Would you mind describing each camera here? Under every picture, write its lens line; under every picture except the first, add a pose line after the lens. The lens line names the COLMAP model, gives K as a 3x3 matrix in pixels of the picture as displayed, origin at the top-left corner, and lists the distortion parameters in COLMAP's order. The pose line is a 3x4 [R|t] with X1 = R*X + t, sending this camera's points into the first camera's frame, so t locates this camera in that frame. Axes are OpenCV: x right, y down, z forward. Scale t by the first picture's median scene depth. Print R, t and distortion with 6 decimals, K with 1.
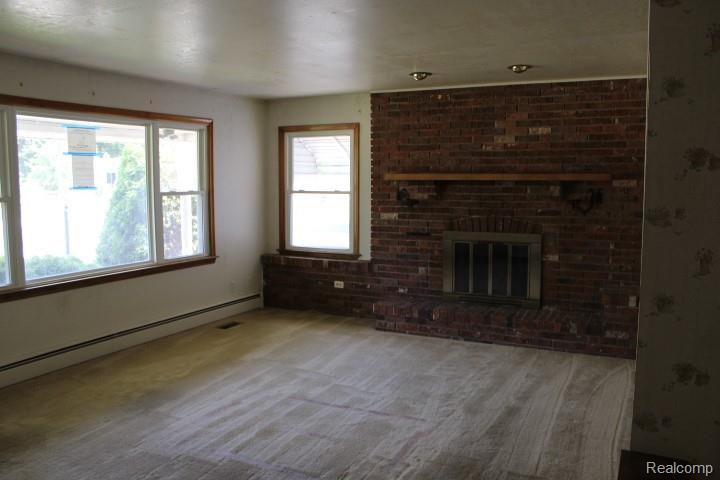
lens RADIAL K [[593.1, 0, 360.0], [0, 593.1, 240.0], [0, 0, 1]] dist [-0.181568, 0.183862]
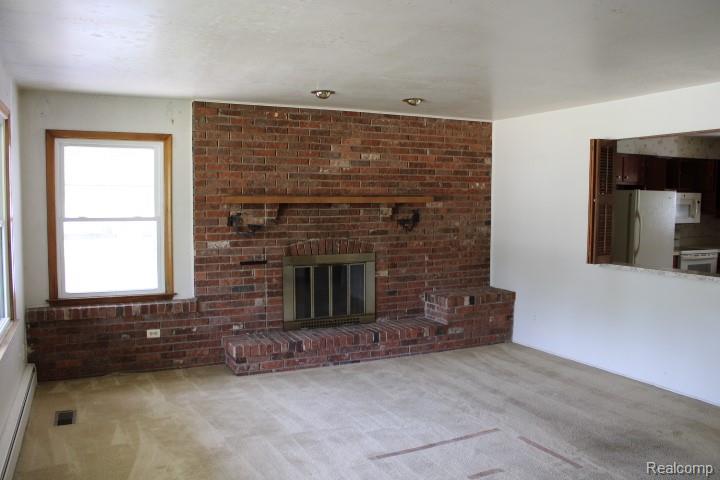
lens RADIAL K [[593.1, 0, 360.0], [0, 593.1, 240.0], [0, 0, 1]] dist [-0.181568, 0.183862]
pose [[0.614487, -0.049827, 0.787352, -0.557046], [0.075688, 0.997123, 0.004032, -0.038834], [-0.785288, 0.057115, 0.616490, 0.338503]]
